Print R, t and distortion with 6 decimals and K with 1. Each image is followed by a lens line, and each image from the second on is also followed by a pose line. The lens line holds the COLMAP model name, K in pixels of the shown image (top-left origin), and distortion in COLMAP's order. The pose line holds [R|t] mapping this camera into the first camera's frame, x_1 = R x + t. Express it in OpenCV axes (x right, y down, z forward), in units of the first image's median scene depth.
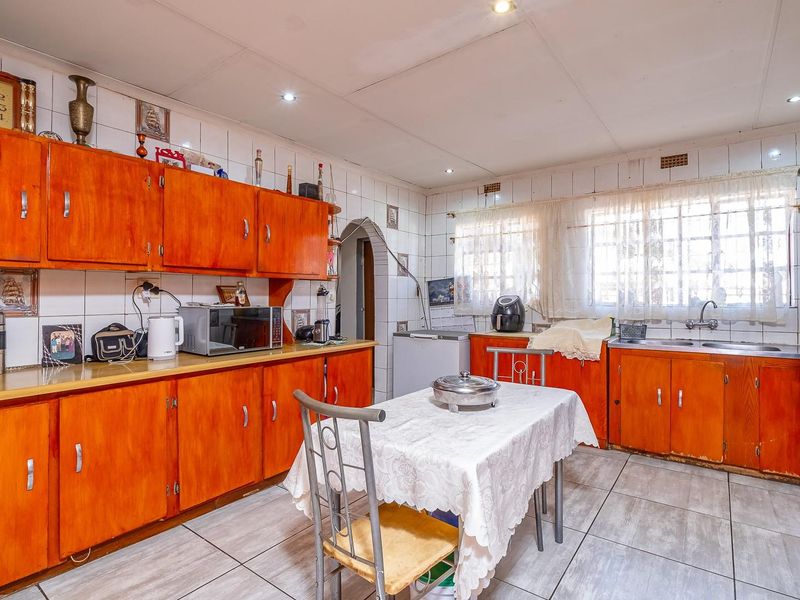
lens RADIAL K [[423.3, 0, 402.8], [0, 423.3, 302.5], [0, 0, 1]] dist [-0.011649, 0.001556]
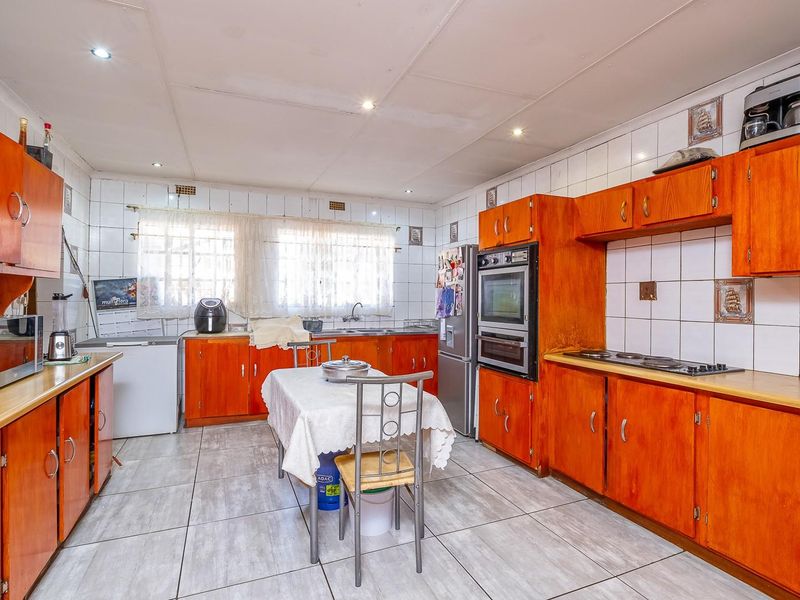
lens RADIAL K [[423.3, 0, 402.8], [0, 423.3, 302.5], [0, 0, 1]] dist [-0.011649, 0.001556]
pose [[0.501594, -0.005971, 0.865083, -0.419047], [0.005423, 0.999978, 0.003758, -0.007418], [-0.865086, 0.002806, 0.501615, 0.064155]]
